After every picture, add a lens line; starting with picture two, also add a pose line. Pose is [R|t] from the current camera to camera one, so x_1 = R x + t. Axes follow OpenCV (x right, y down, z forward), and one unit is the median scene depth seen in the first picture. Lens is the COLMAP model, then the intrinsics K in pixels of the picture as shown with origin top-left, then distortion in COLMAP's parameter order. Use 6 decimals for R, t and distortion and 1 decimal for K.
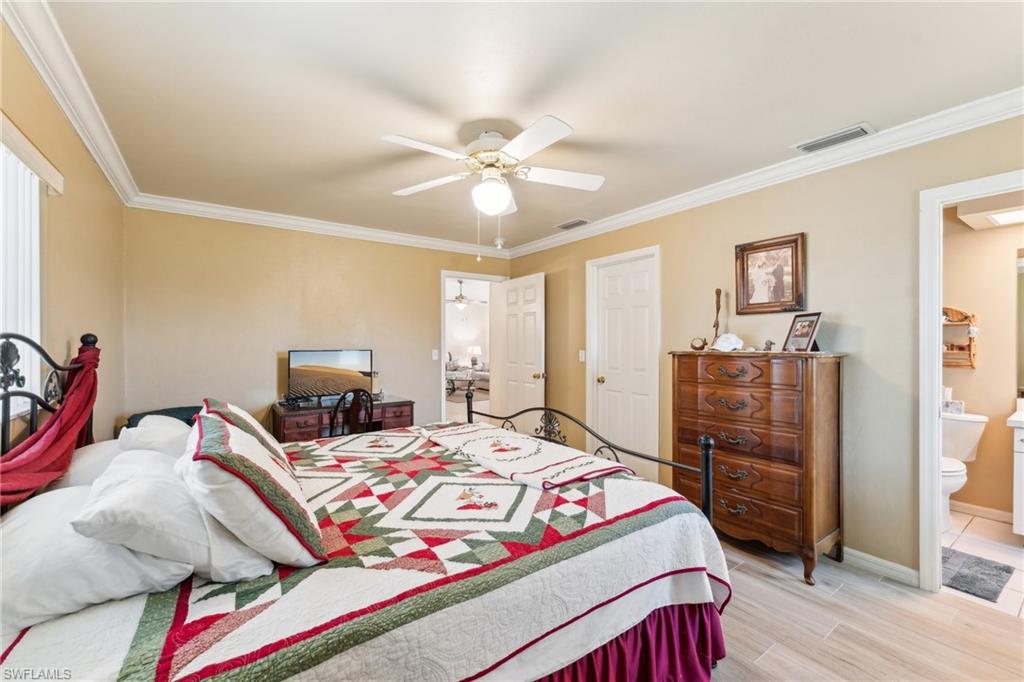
lens RADIAL K [[410.6, 0, 515.9], [0, 410.6, 341.4], [0, 0, 1]] dist [0.000178, -0.003555]
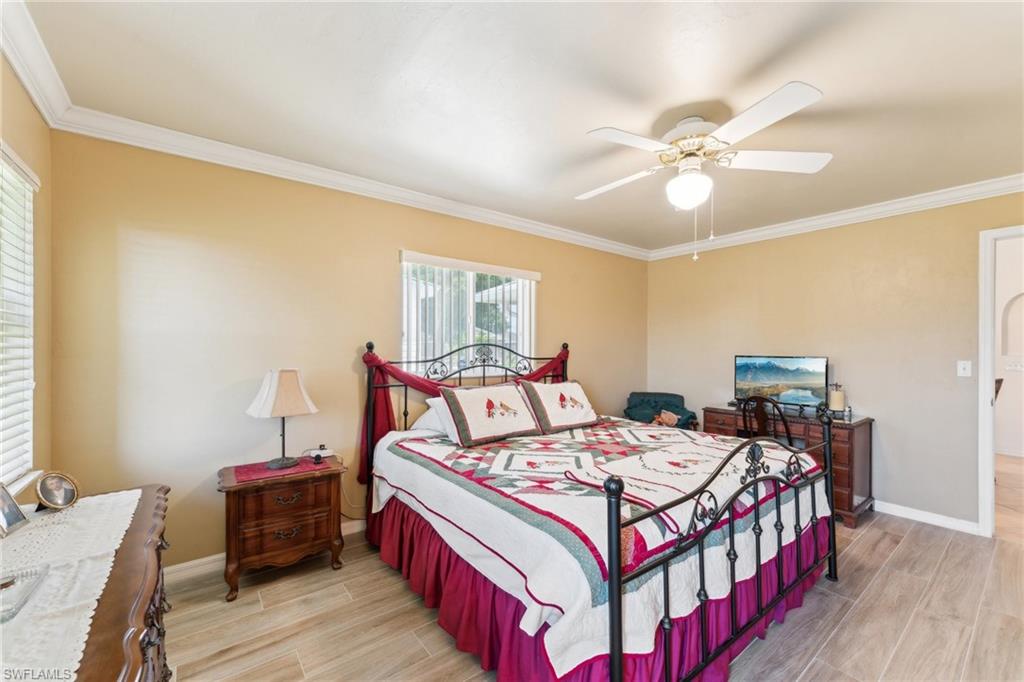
lens RADIAL K [[410.6, 0, 508.7], [0, 410.6, 347.2], [0, 0, 1]] dist [0.000178, -0.003555]
pose [[0.045068, 0.000198, -0.998984, 1.388610], [-0.003487, 0.999994, 0.000041, 0.005626], [0.998978, 0.003482, 0.045068, 0.923236]]
